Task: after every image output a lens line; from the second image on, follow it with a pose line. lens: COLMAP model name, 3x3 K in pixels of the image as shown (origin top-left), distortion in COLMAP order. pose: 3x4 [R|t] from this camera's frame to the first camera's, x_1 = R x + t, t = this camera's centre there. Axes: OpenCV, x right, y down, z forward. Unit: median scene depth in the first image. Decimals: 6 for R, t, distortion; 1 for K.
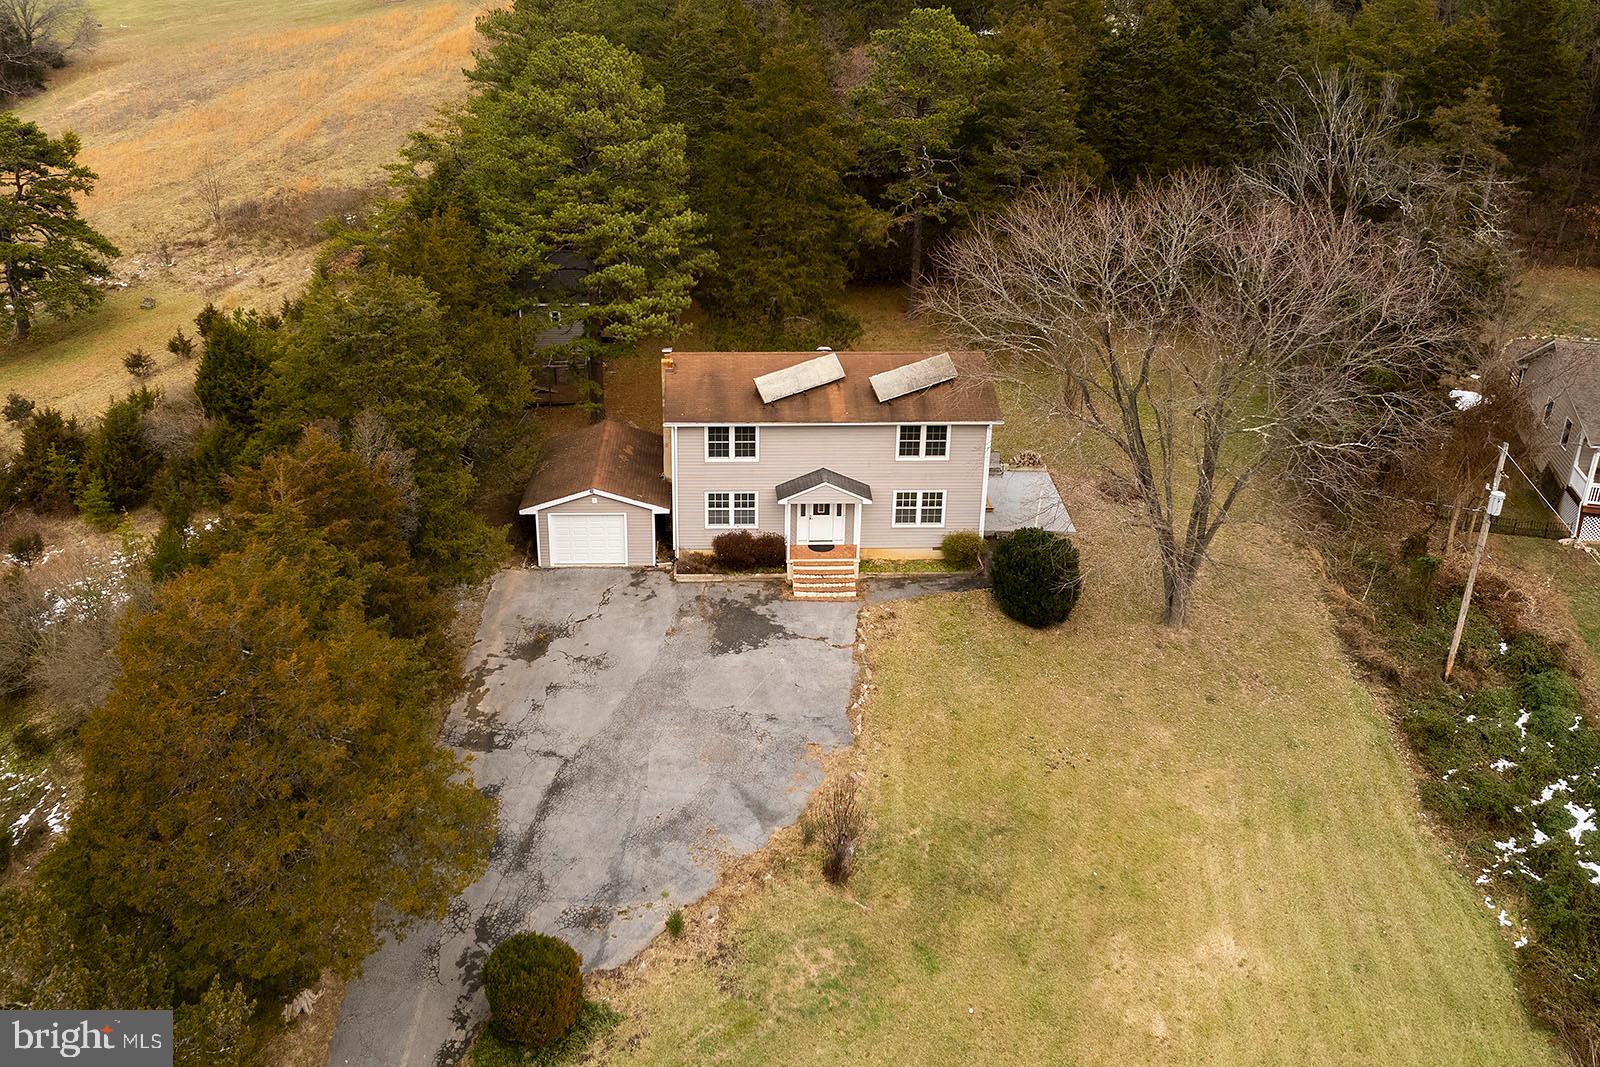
lens RADIAL K [[1289.9, 0, 768.2], [0, 1289.9, 448.7], [0, 0, 1]] dist [-0.048506, 0.001633]
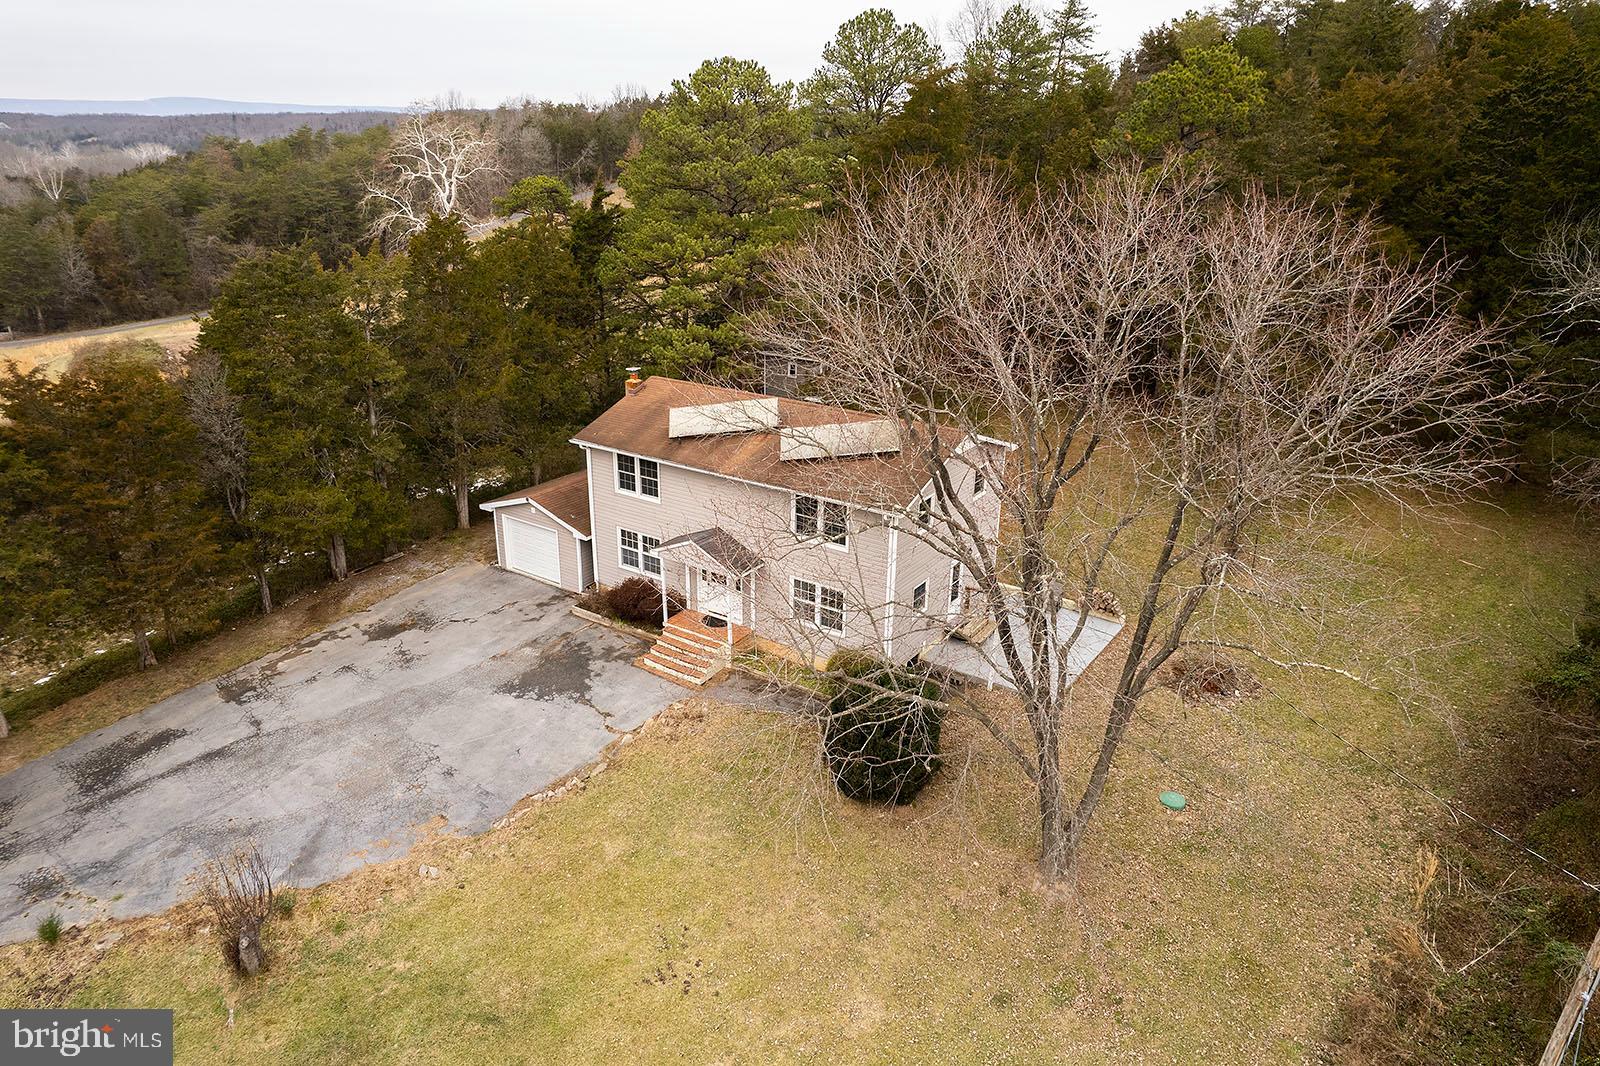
lens RADIAL K [[1026.2, 0, 789.2], [0, 1026.2, 533.1], [0, 0, 1]] dist [-0.041905, 0.004193]
pose [[0.805338, 0.217471, -0.551487, 0.445426], [-0.225989, 0.972657, 0.053541, -0.027401], [0.548051, 0.081512, 0.832464, 0.467766]]
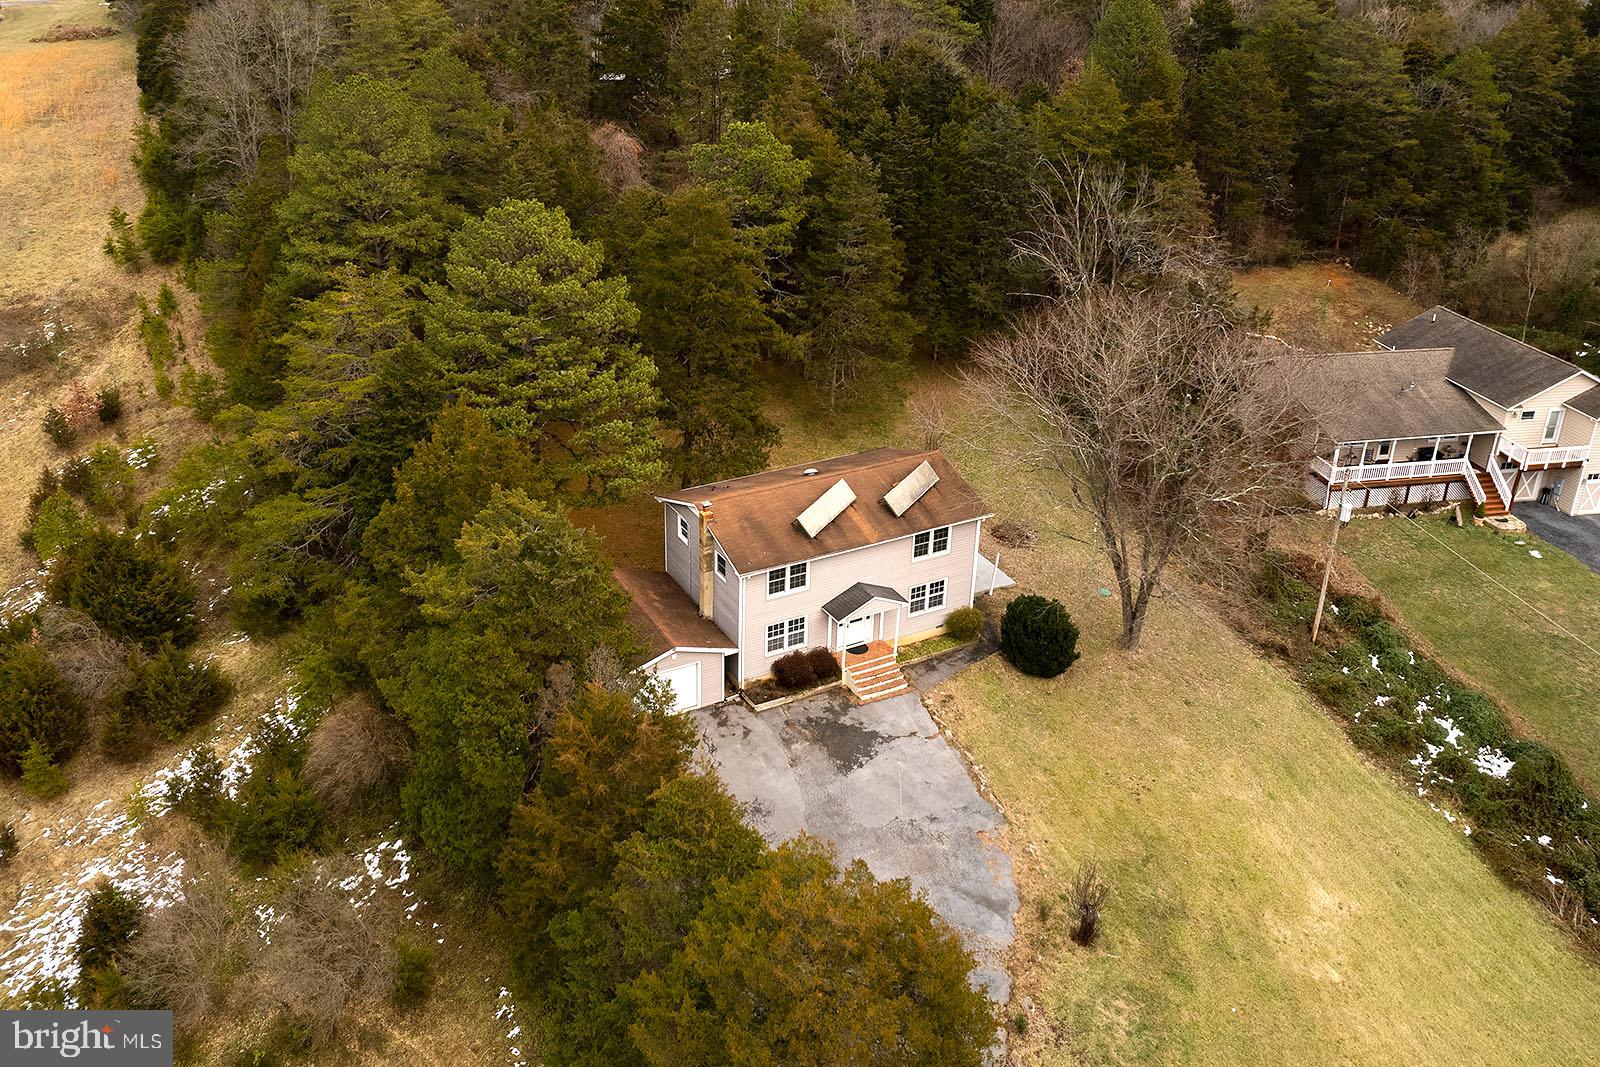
lens RADIAL K [[1285.6, 0, 724.6], [0, 1285.6, 410.6], [0, 0, 1]] dist [-0.051913, 0.007642]
pose [[0.909887, -0.158728, 0.383289, -0.470609], [0.157257, 0.986923, 0.035396, -0.191374], [-0.383895, 0.028069, 0.922950, -0.000903]]
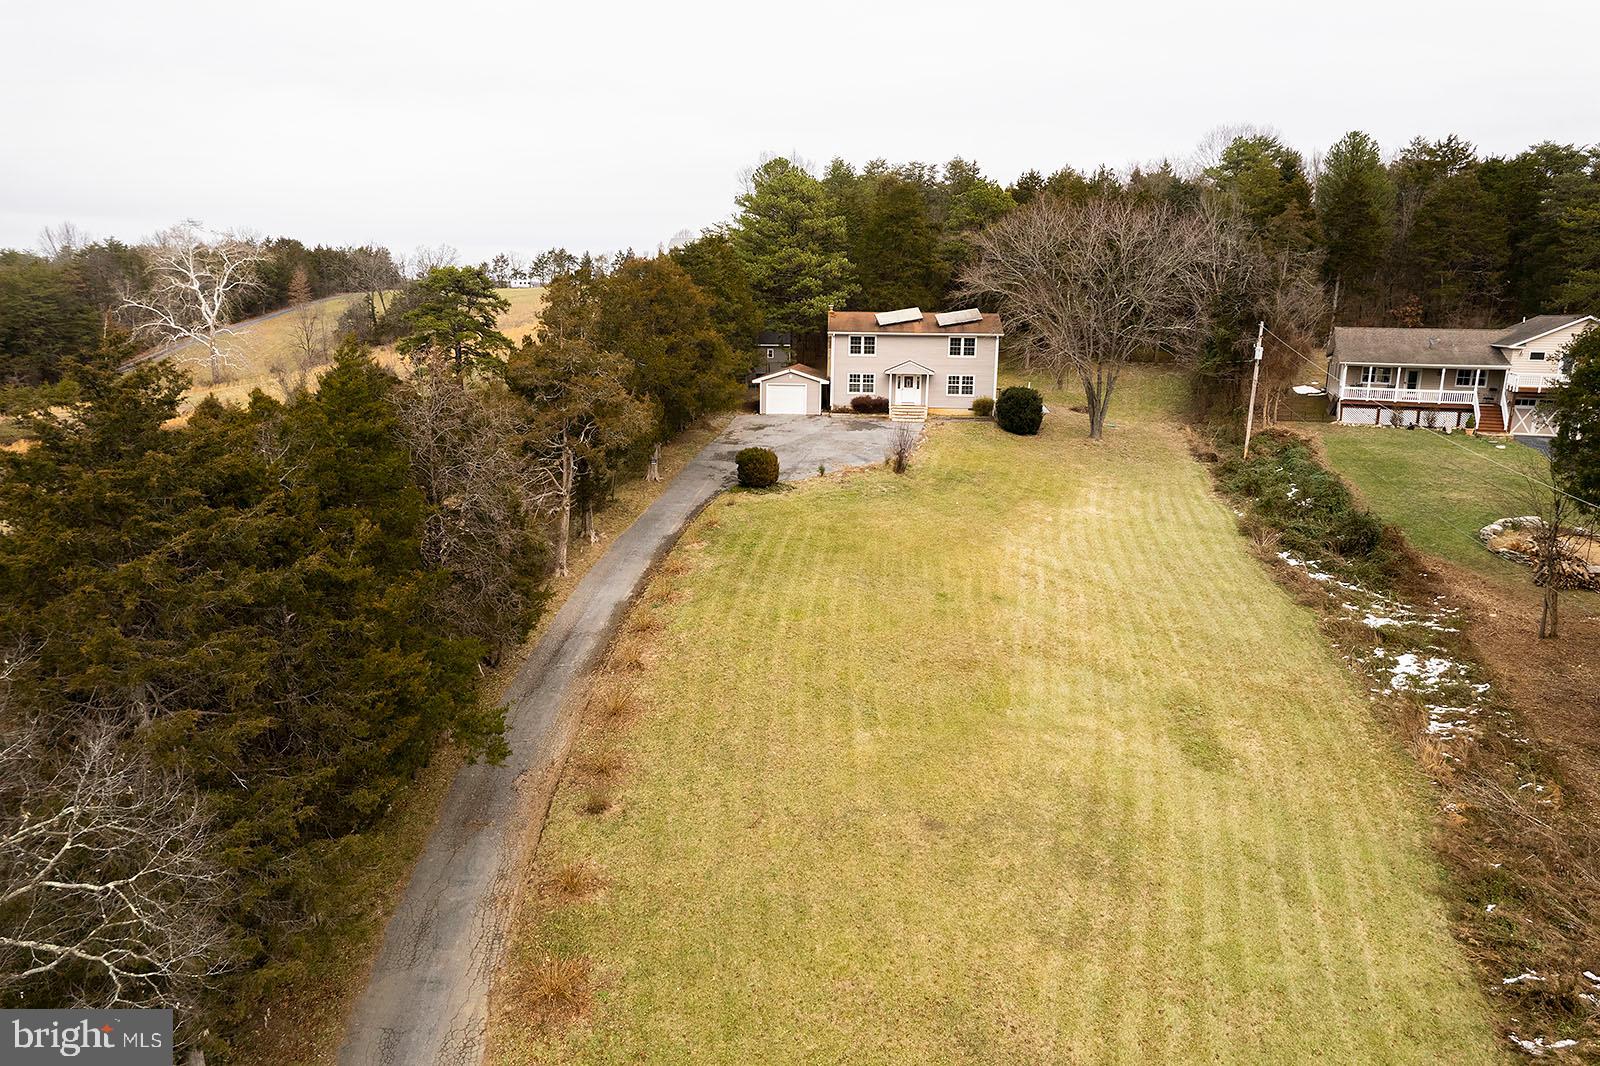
lens RADIAL K [[1026.2, 0, 789.2], [0, 1026.2, 533.1], [0, 0, 1]] dist [-0.041905, 0.004193]
pose [[0.991245, 0.030159, -0.128547, 0.068174], [-0.050697, 0.985874, -0.159629, 0.518491], [0.121917, 0.164749, 0.978772, -0.471266]]
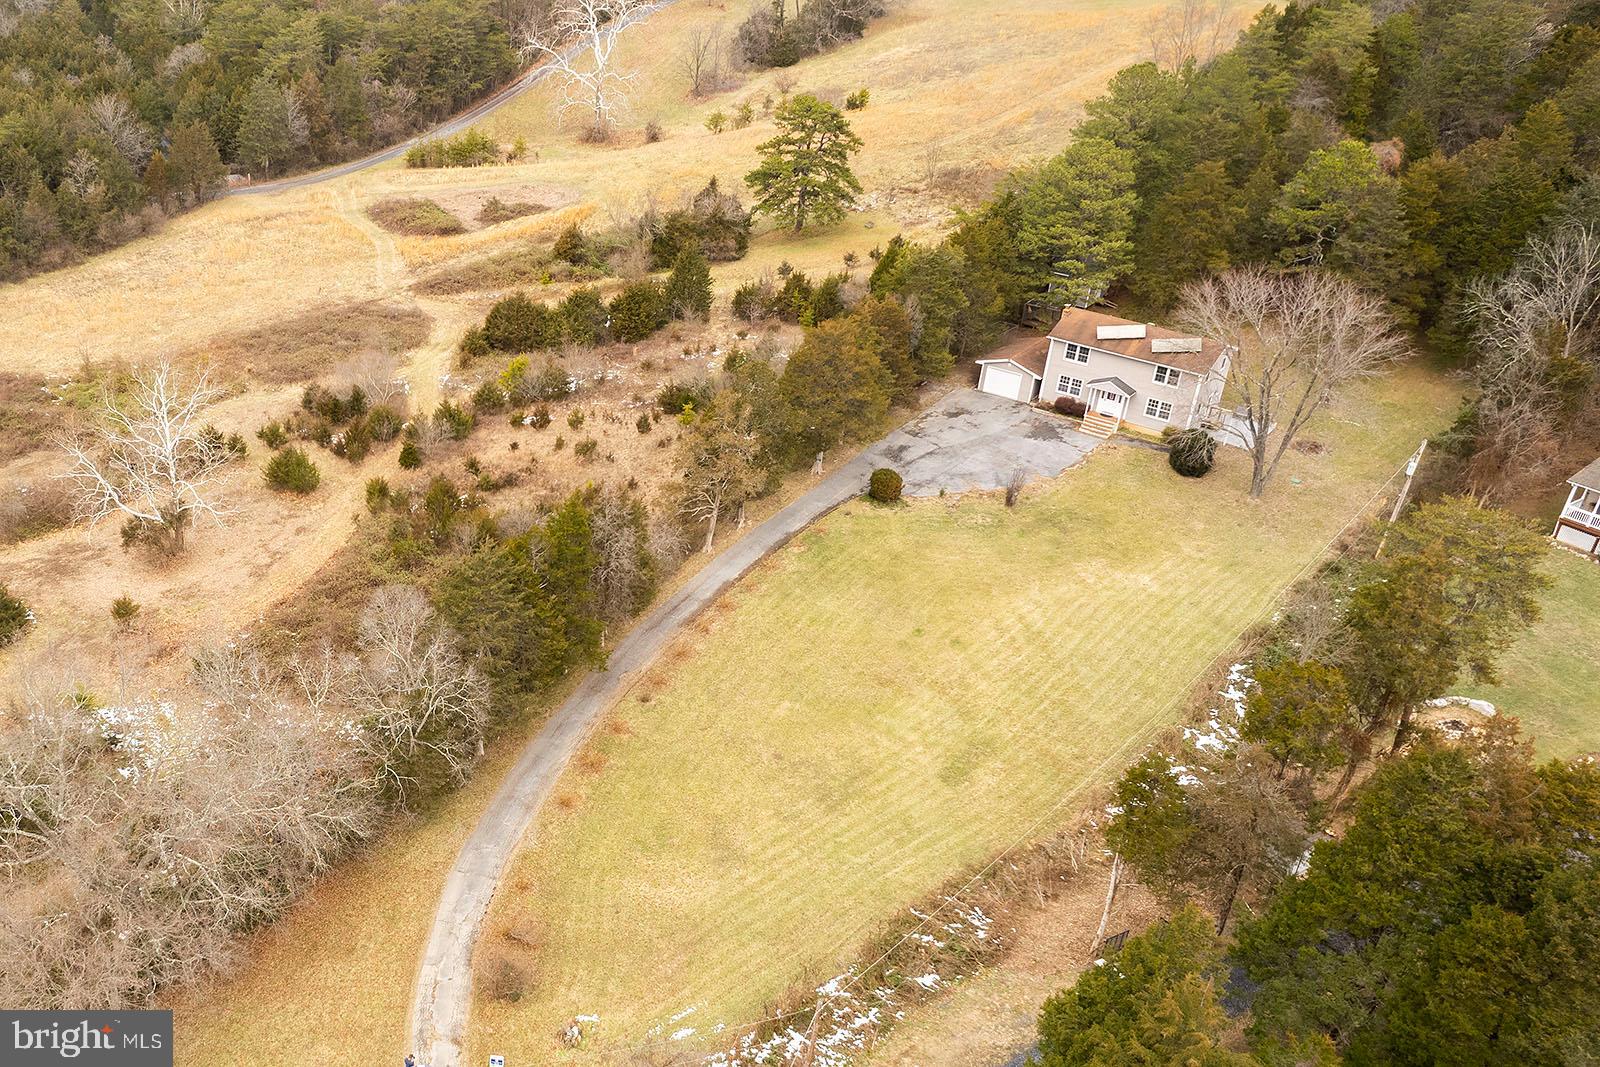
lens RADIAL K [[1496.5, 0, 449.8], [0, 1496.5, 647.4], [0, 0, 1]] dist [-0.053604, 0.009640]
pose [[0.722286, 0.356132, -0.592852, 0.834838], [-0.254811, 0.933956, 0.250595, 0.098978], [0.642943, -0.029936, 0.765329, -1.534946]]
